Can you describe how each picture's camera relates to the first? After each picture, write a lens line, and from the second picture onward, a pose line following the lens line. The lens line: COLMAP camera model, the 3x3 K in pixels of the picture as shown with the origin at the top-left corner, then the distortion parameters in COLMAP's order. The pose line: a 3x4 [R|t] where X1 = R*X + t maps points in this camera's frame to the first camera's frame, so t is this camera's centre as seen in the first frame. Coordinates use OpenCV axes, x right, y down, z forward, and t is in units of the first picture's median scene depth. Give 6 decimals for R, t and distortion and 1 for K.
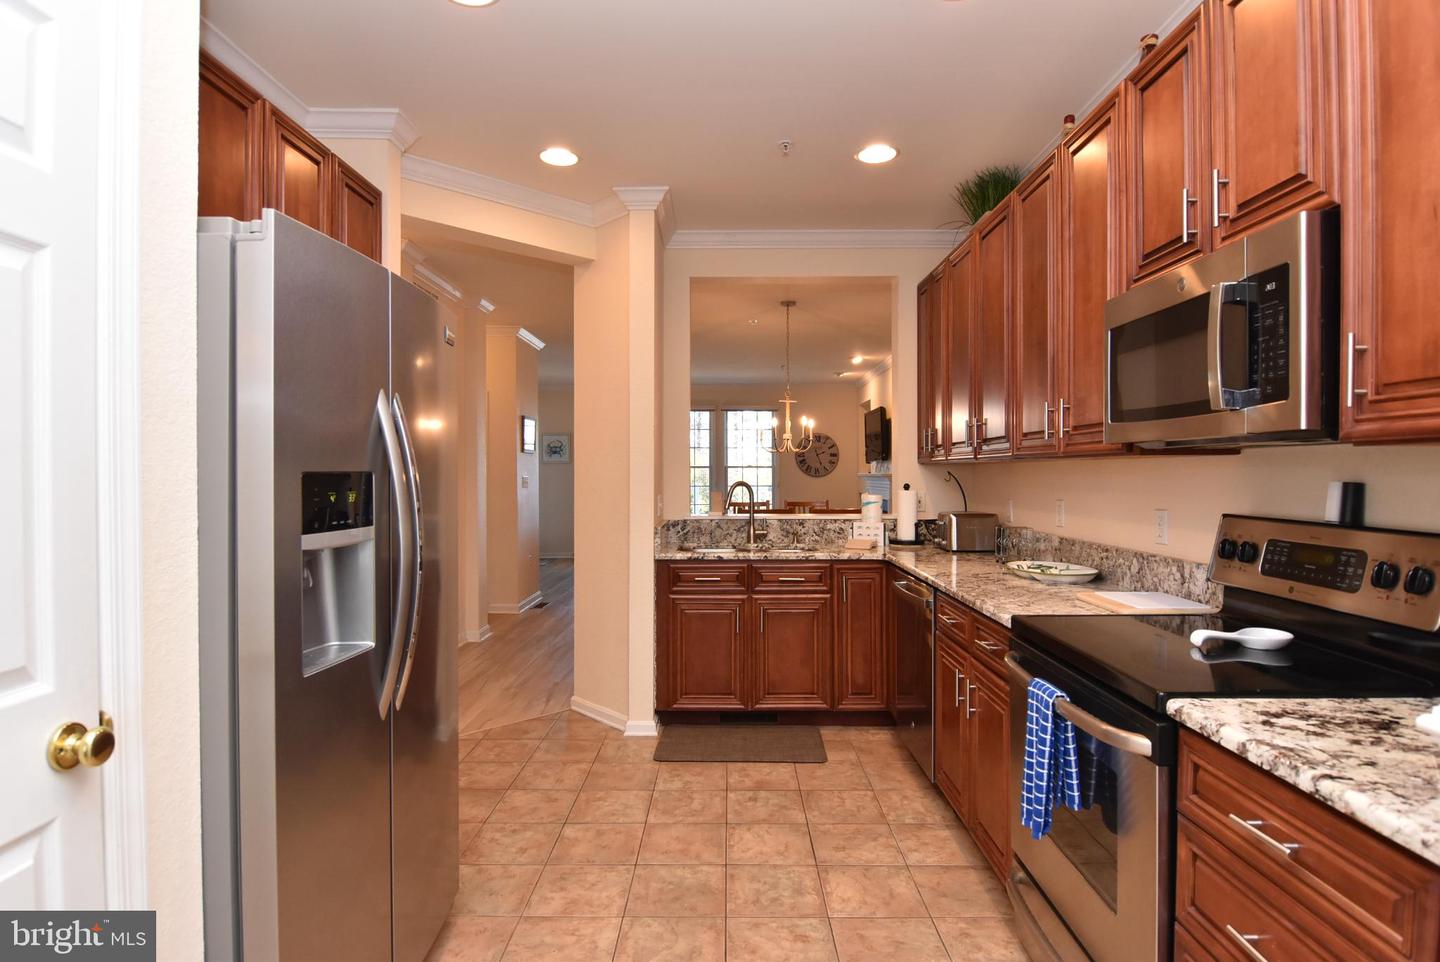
lens RADIAL K [[767.7, 0, 721.1], [0, 767.7, 475.9], [0, 0, 1]] dist [0.000423, -0.010376]
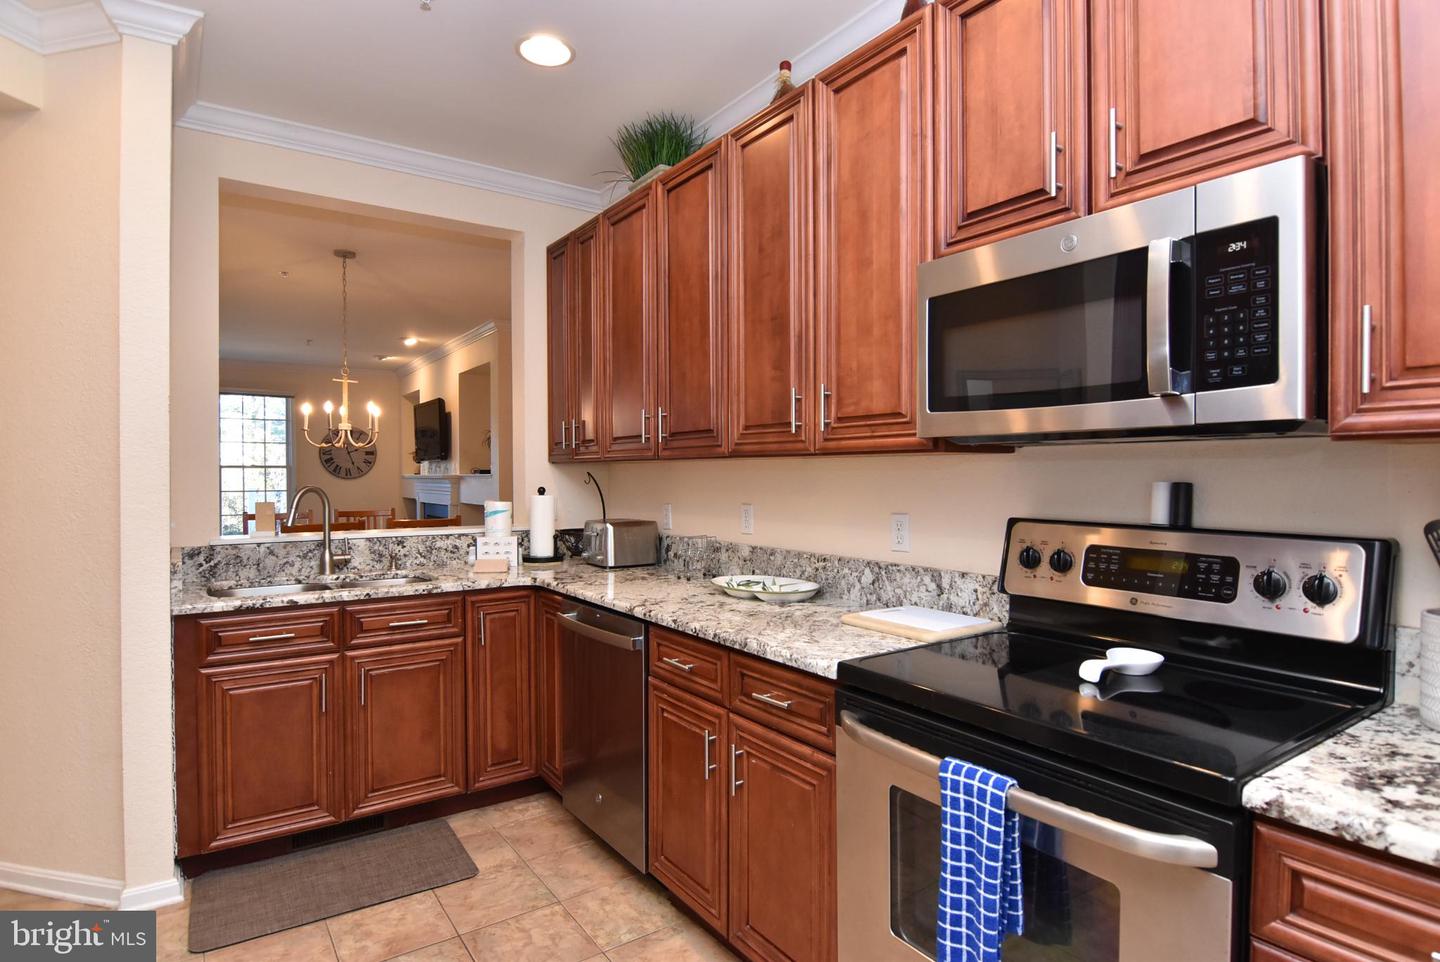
lens RADIAL K [[767.7, 0, 719.0], [0, 767.7, 479.9], [0, 0, 1]] dist [0.000423, -0.010376]
pose [[0.816523, -0.006150, 0.577280, -0.073569], [0.004172, 0.999980, 0.004752, -0.000613], [-0.577298, -0.001472, 0.816532, 0.220512]]
